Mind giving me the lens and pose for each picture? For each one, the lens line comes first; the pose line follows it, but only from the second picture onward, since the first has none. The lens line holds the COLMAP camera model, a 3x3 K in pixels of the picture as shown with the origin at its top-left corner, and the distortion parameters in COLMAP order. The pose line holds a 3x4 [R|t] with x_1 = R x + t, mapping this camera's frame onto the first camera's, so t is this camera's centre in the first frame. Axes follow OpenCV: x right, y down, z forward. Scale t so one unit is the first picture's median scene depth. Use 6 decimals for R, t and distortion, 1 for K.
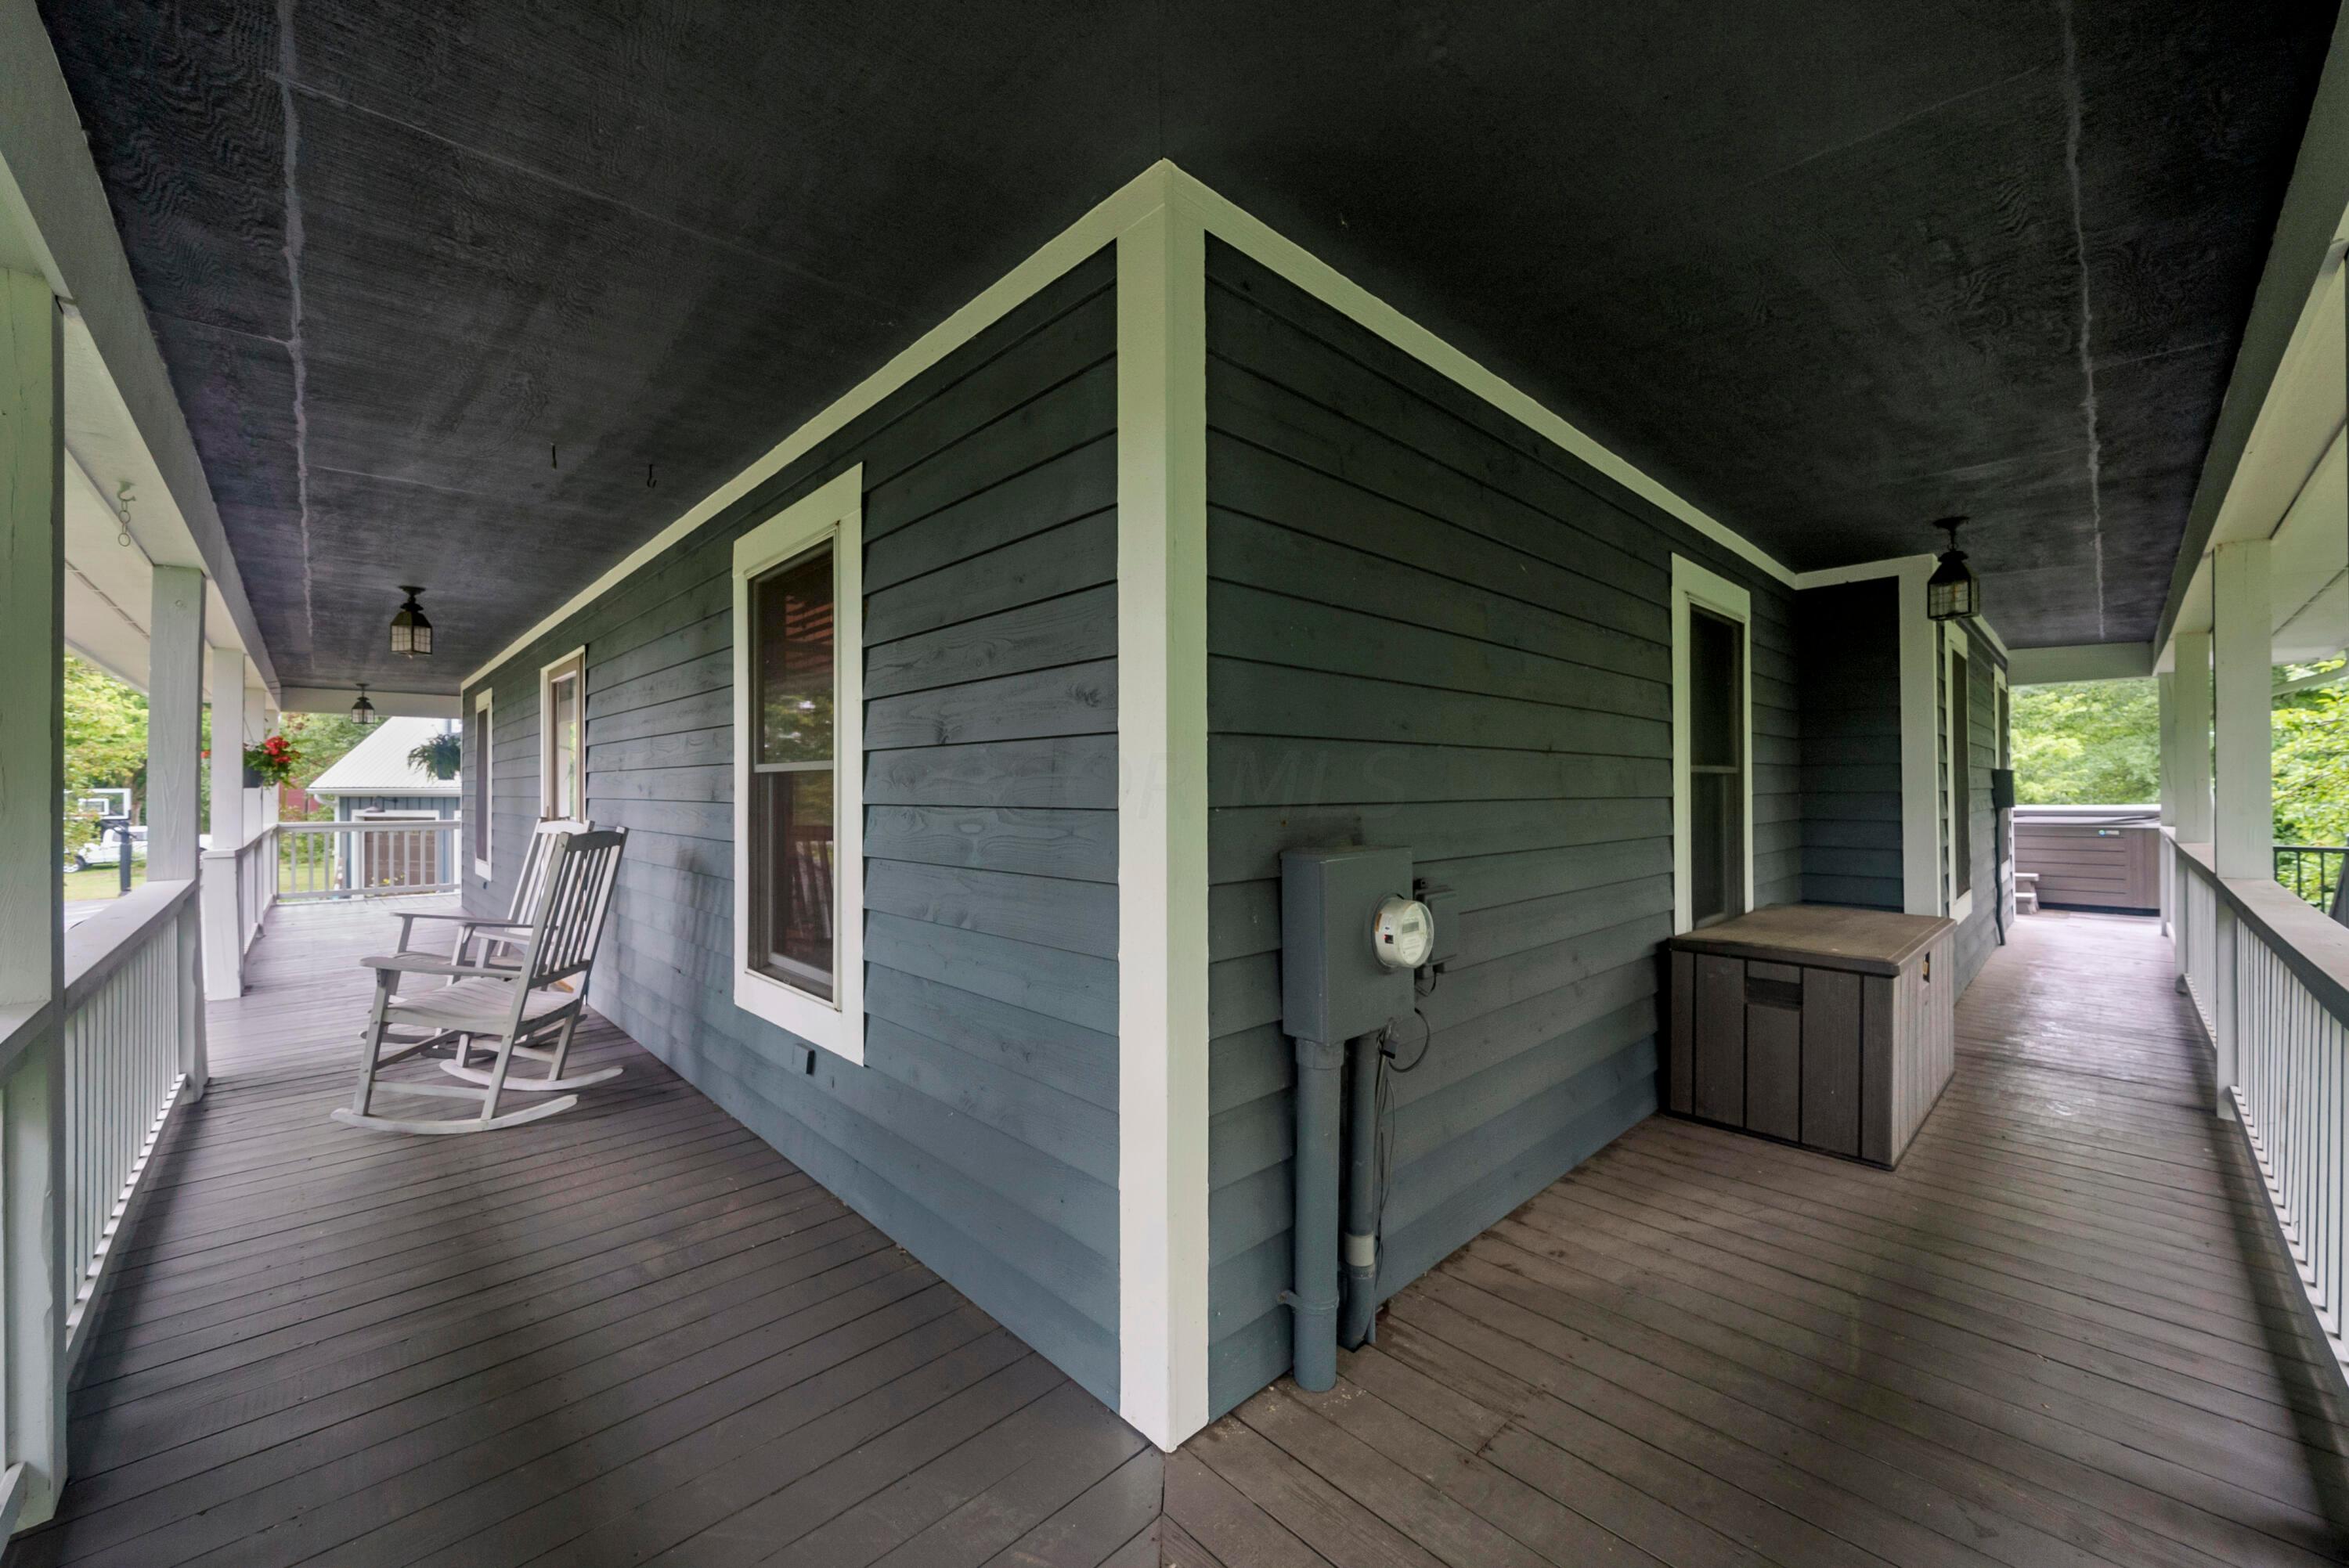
lens RADIAL K [[892.9, 0, 1160.5], [0, 892.9, 787.0], [0, 0, 1]] dist [-0.000828, 0.000068]
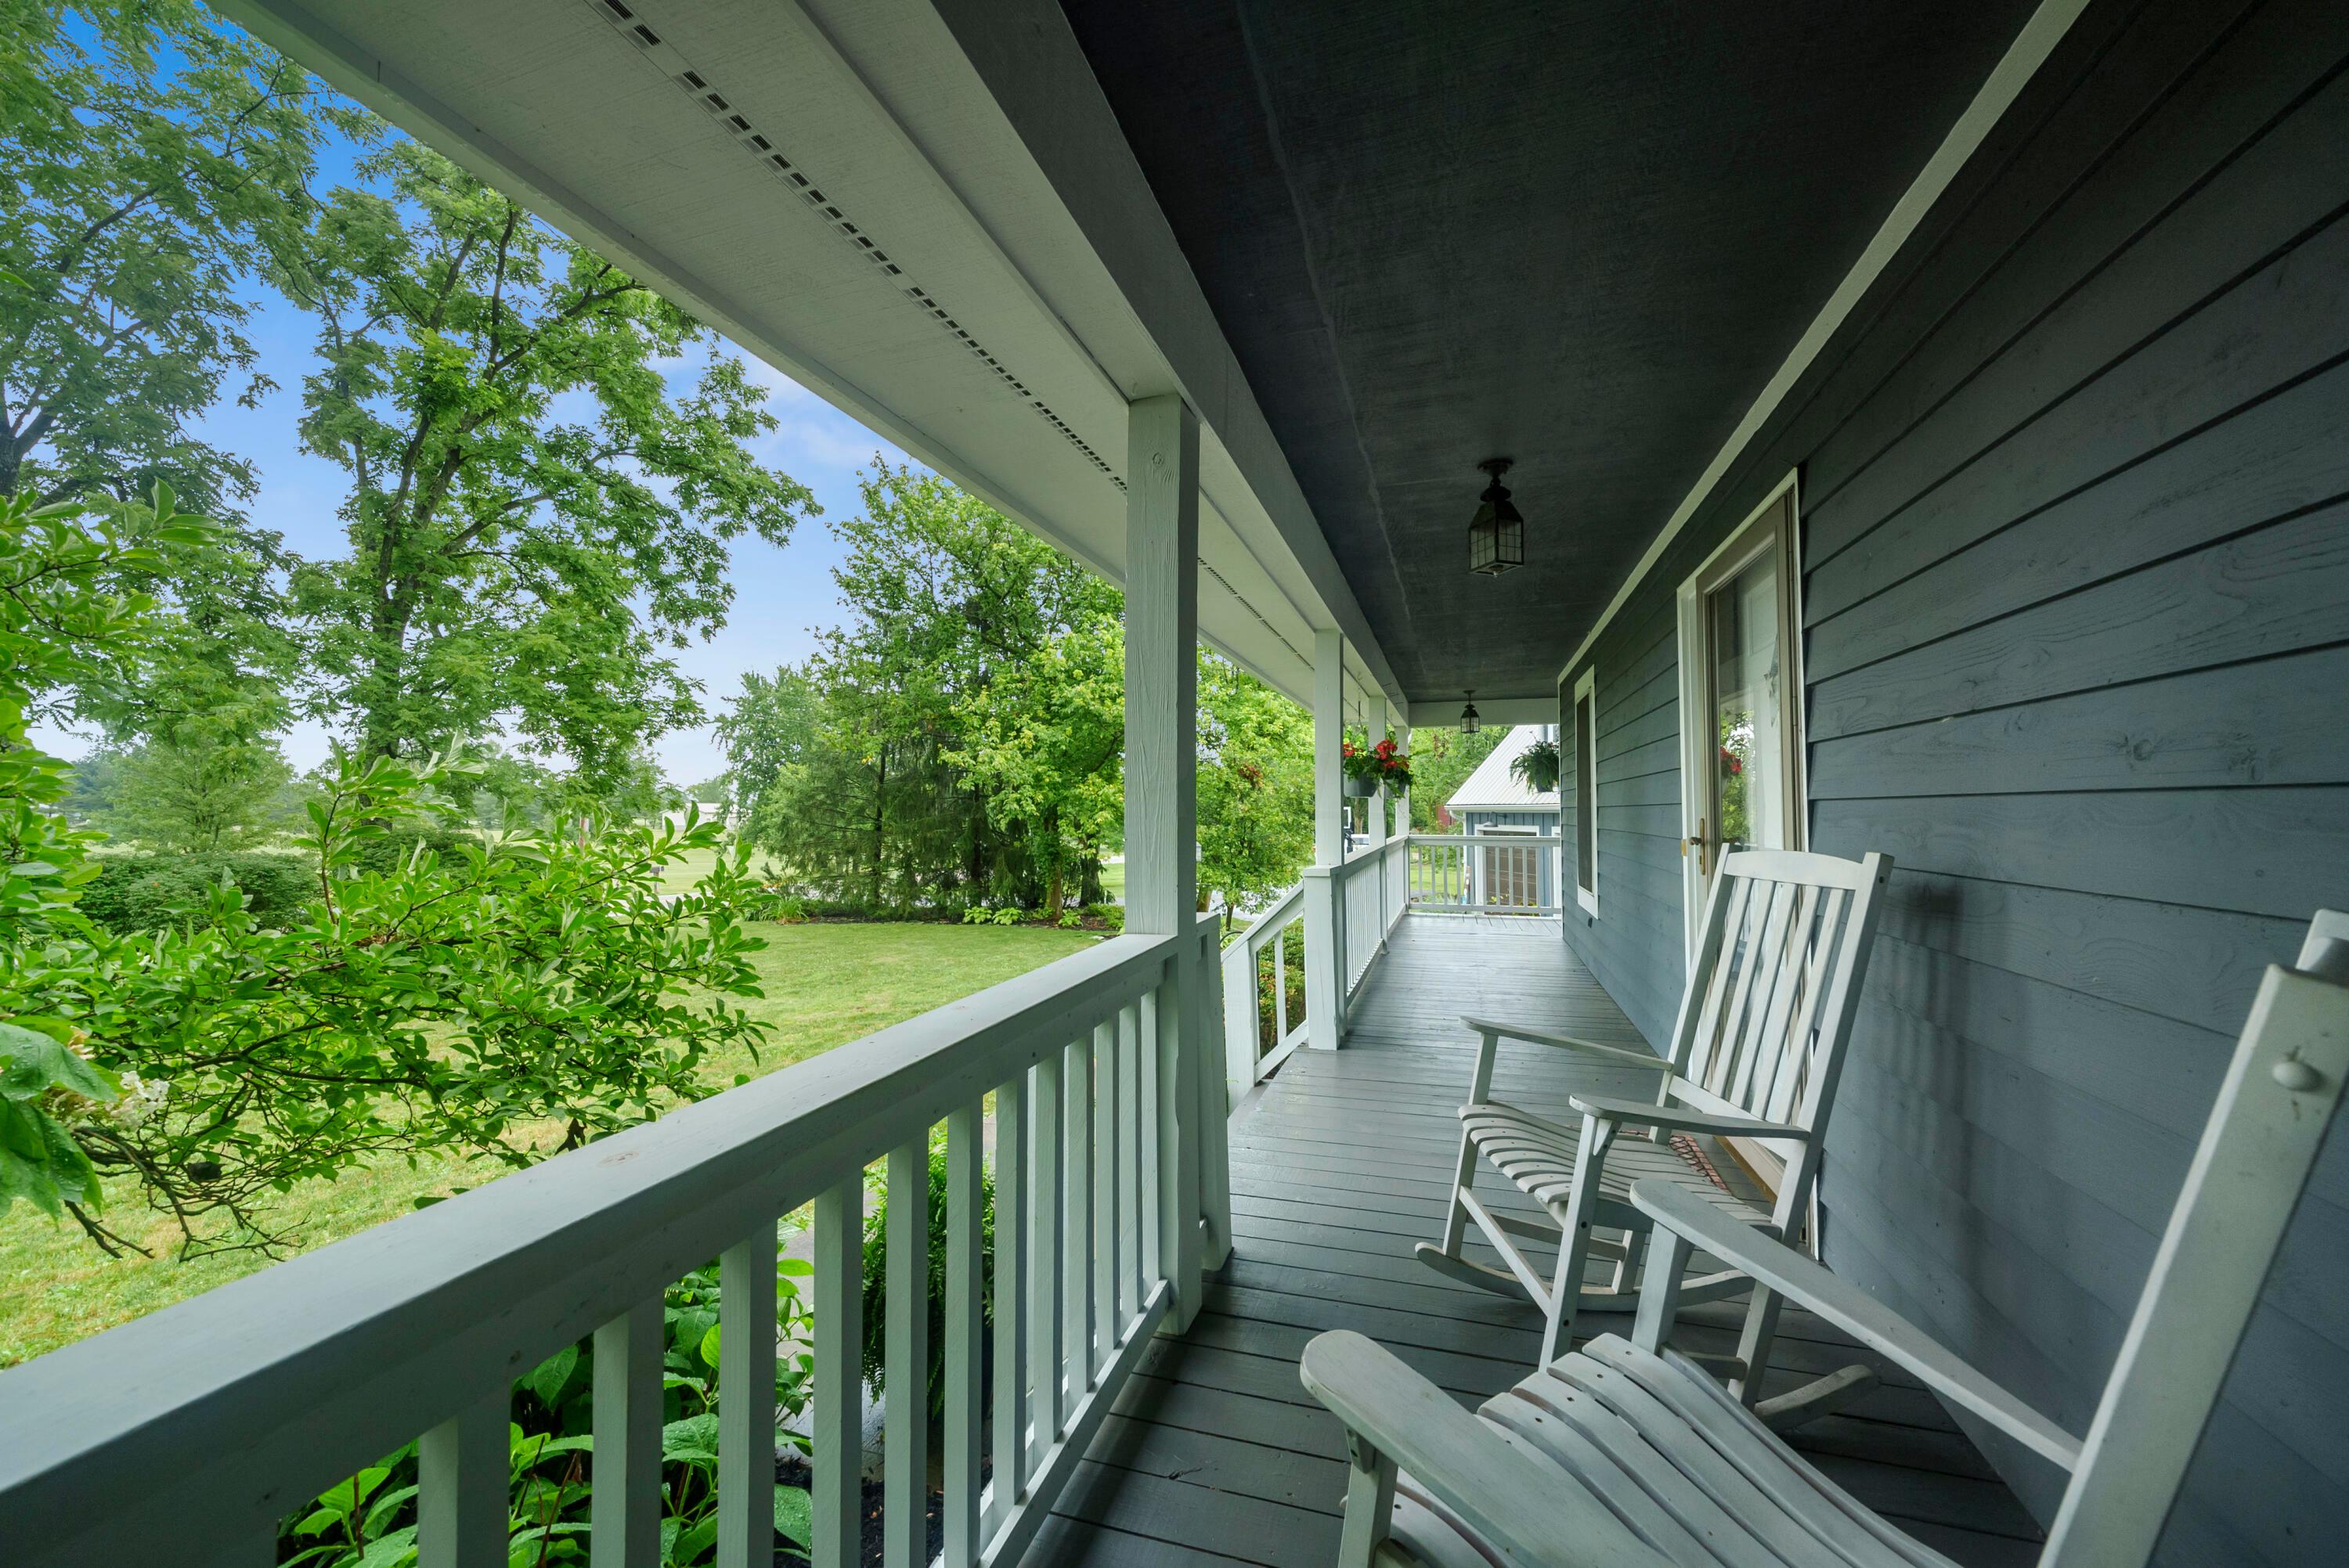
lens RADIAL K [[892.9, 0, 1164.2], [0, 892.9, 785.1], [0, 0, 1]] dist [-0.000828, 0.000068]
pose [[0.473761, -0.025715, -0.880278, -0.231163], [0.005690, 0.999642, -0.026139, 0.008841], [0.880635, 0.007375, 0.473738, 0.286756]]
